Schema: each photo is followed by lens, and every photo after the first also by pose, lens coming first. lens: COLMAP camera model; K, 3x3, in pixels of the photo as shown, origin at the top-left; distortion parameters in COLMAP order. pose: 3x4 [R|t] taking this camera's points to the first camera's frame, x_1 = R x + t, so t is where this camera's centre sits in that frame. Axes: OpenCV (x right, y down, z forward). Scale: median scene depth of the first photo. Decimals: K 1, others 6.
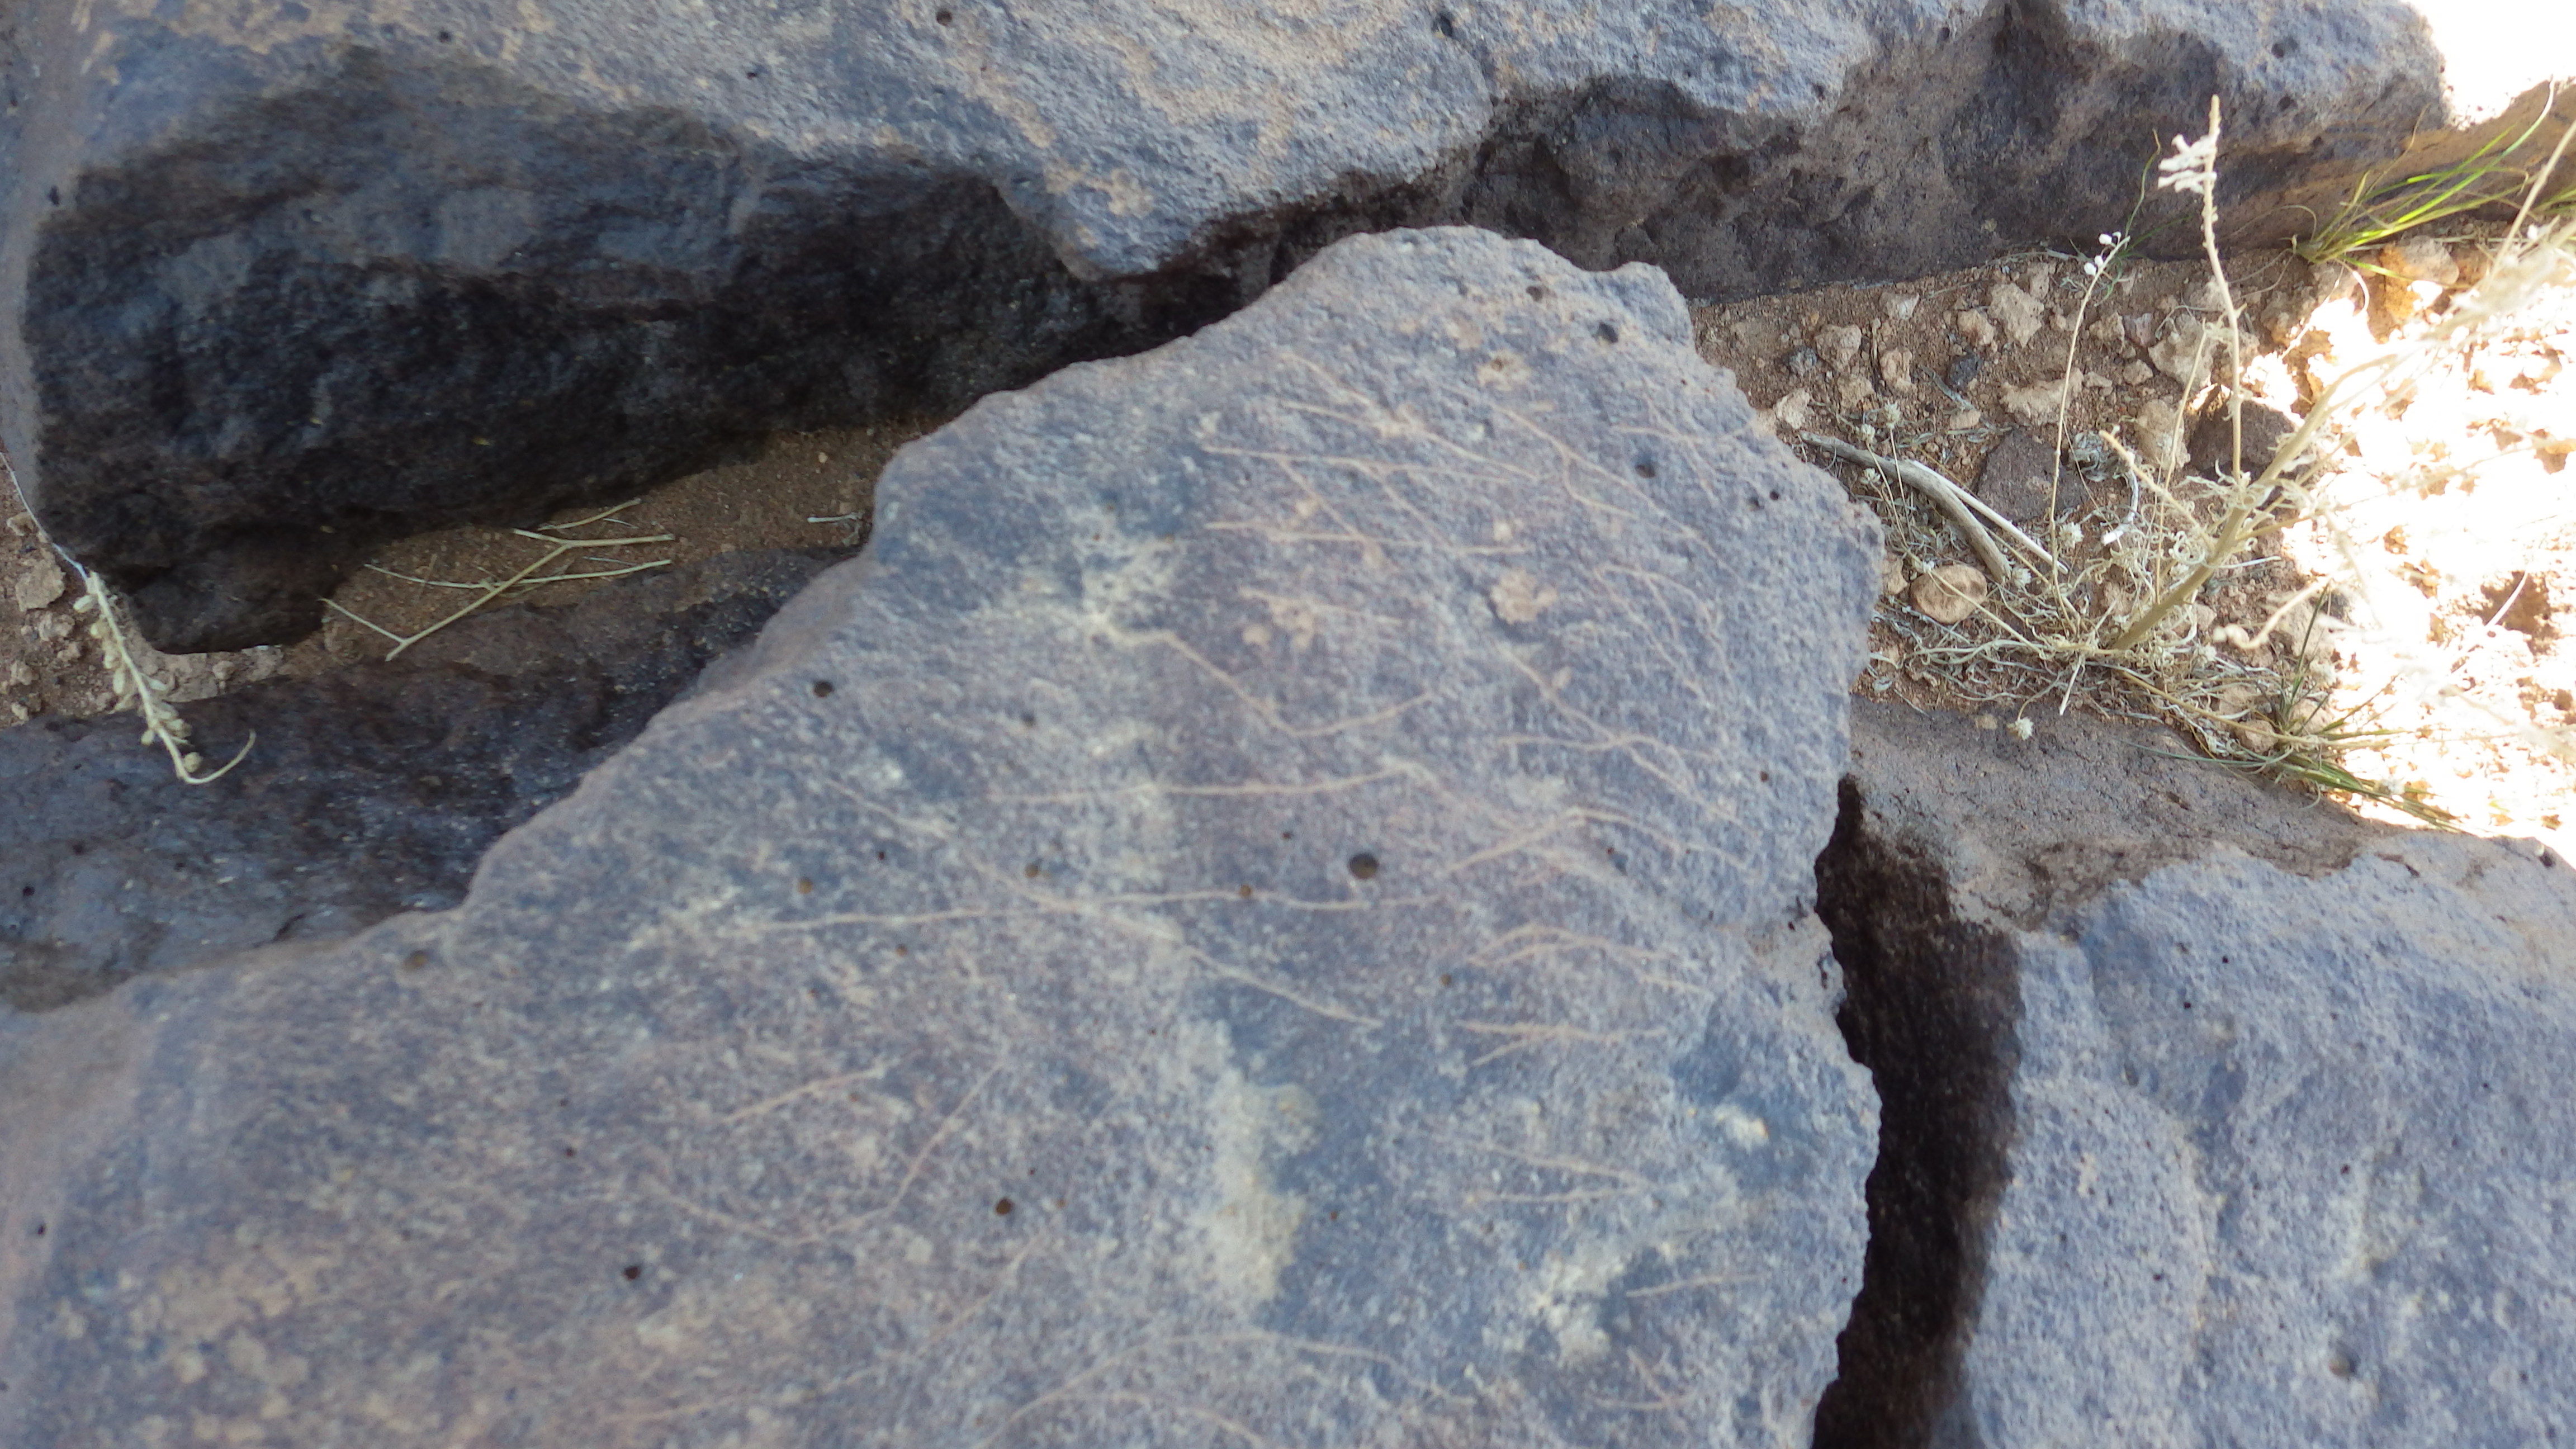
lens RADIAL K [[1953.2, 0, 1327.9], [0, 1953.2, 721.3], [0, 0, 1]] dist [0.013937, -0.001010]
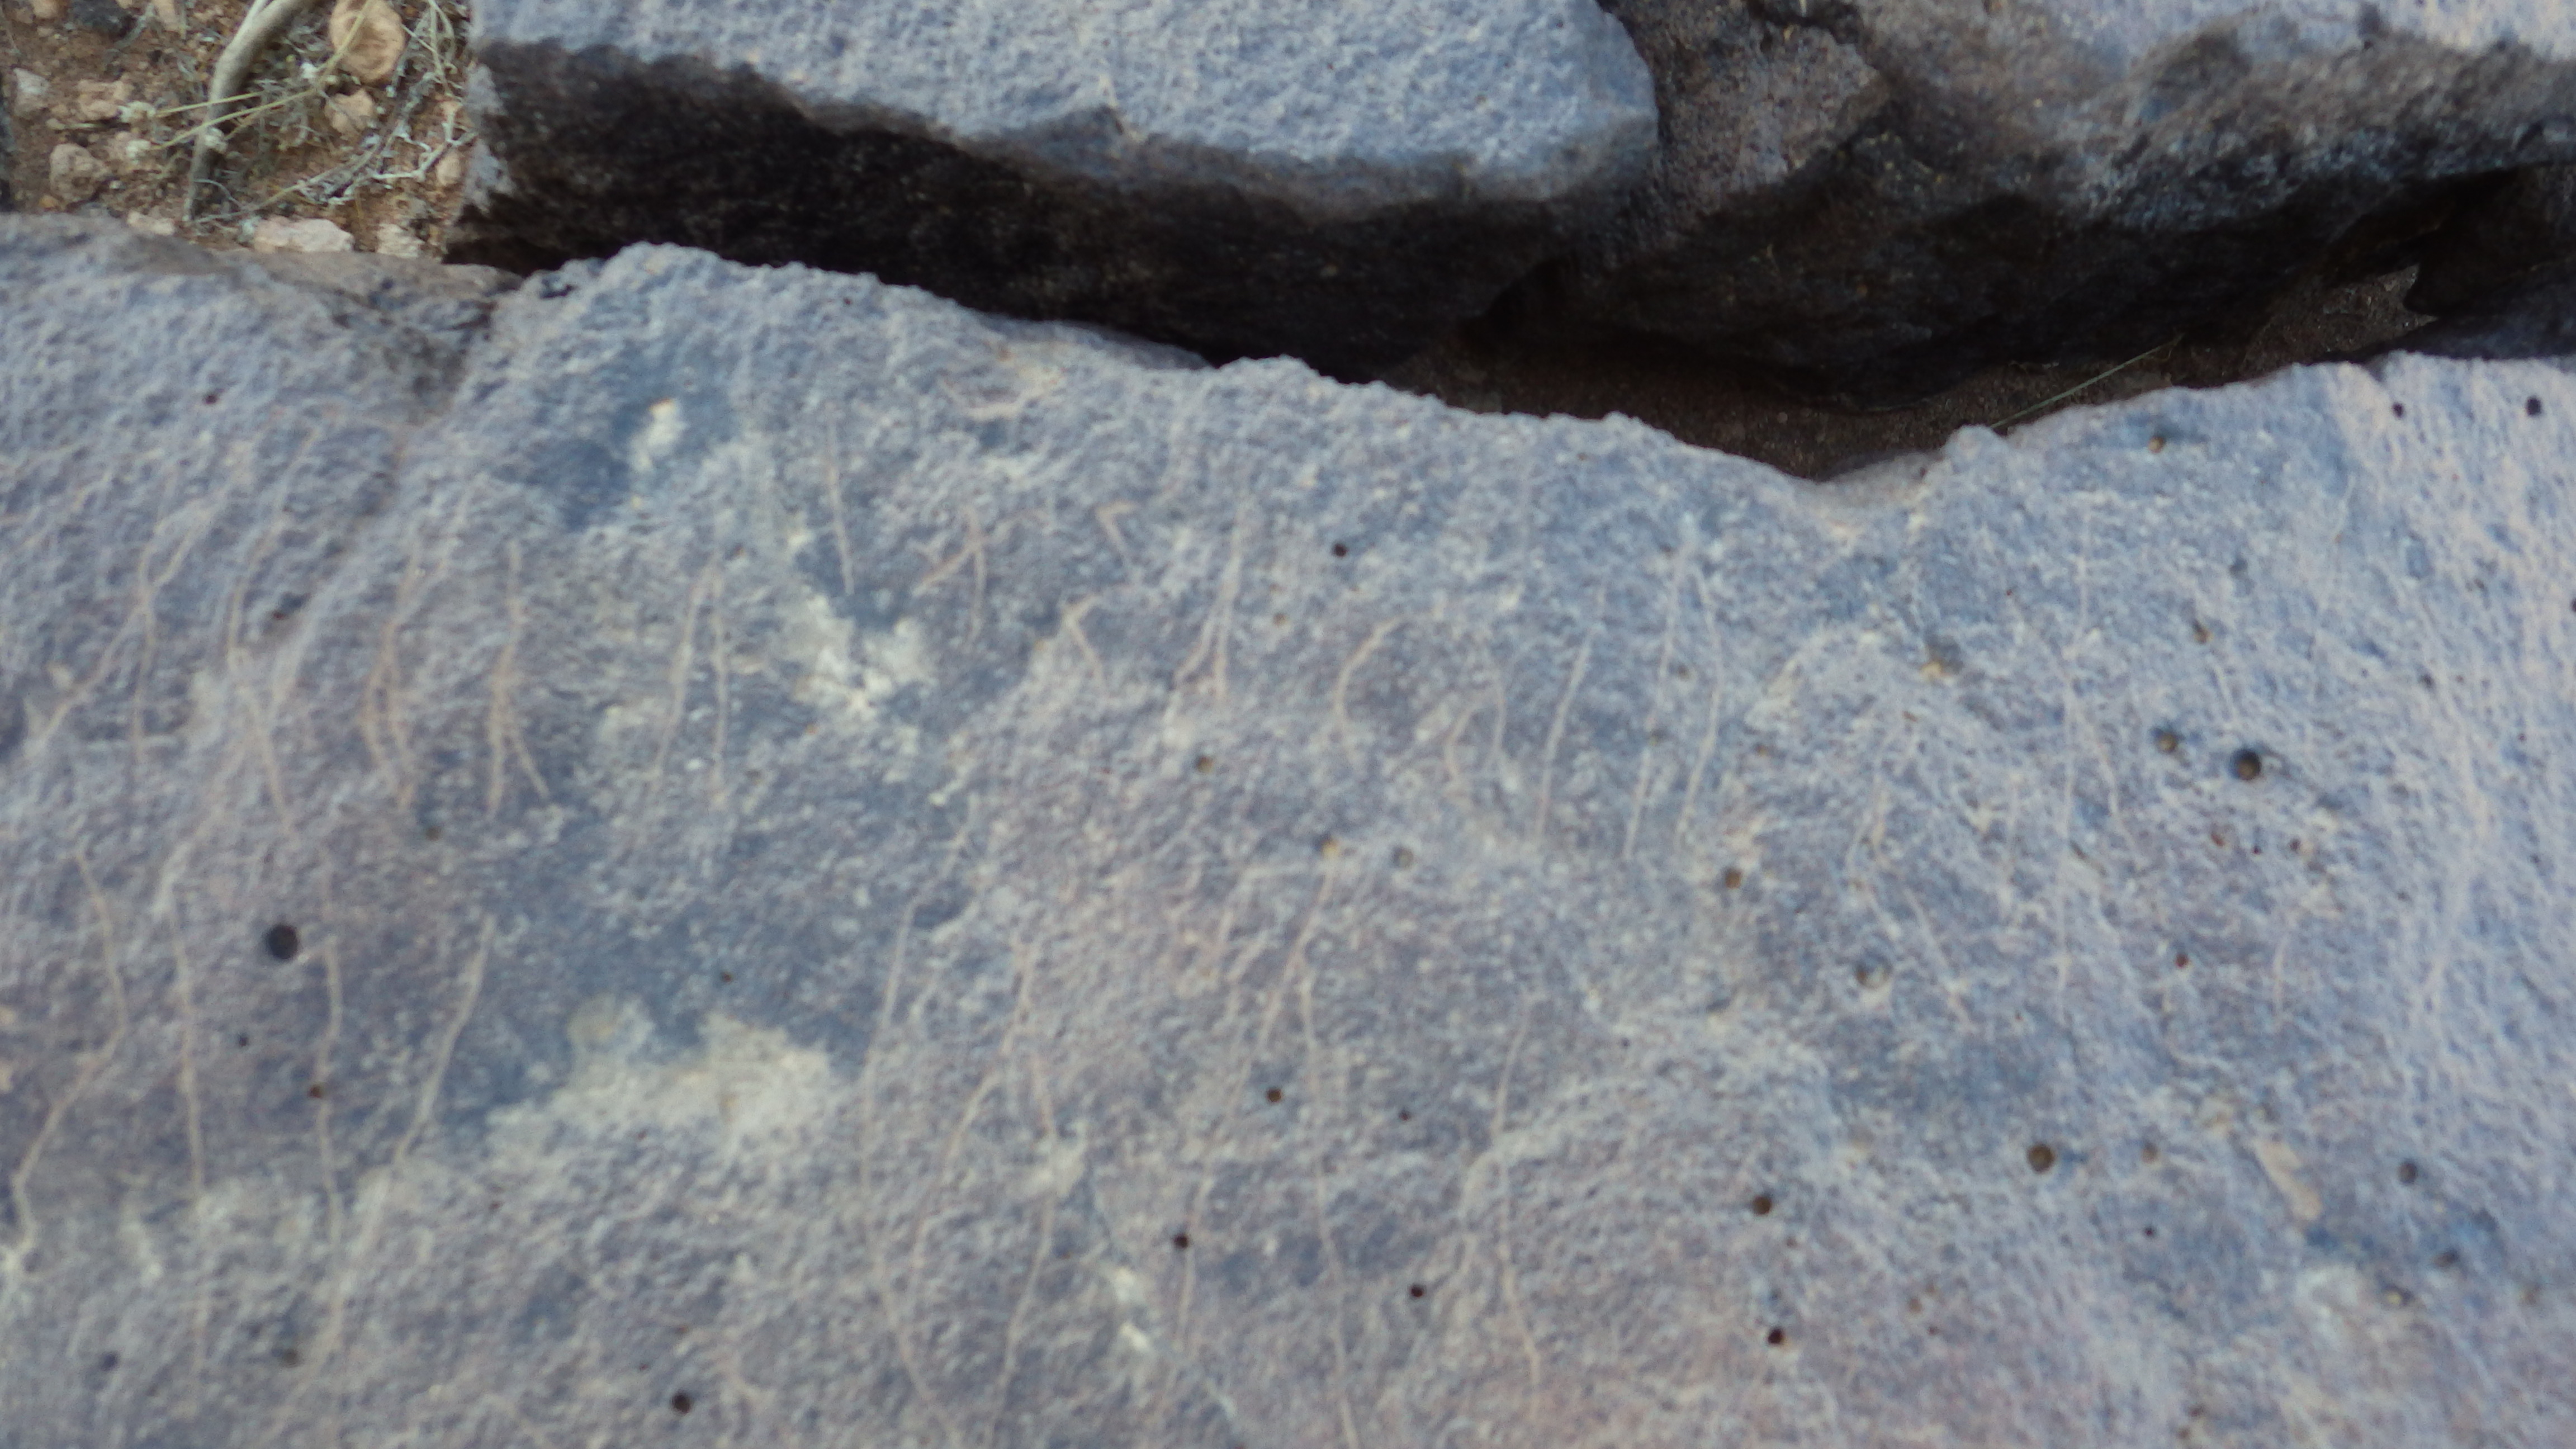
lens RADIAL K [[1953.2, 0, 1352.7], [0, 1953.2, 718.9], [0, 0, 1]] dist [0.013937, -0.001010]
pose [[-0.003904, -0.992900, -0.118885, 0.193665], [0.999450, -0.007789, 0.032231, 0.464426], [-0.032928, -0.118694, 0.992385, 0.208545]]
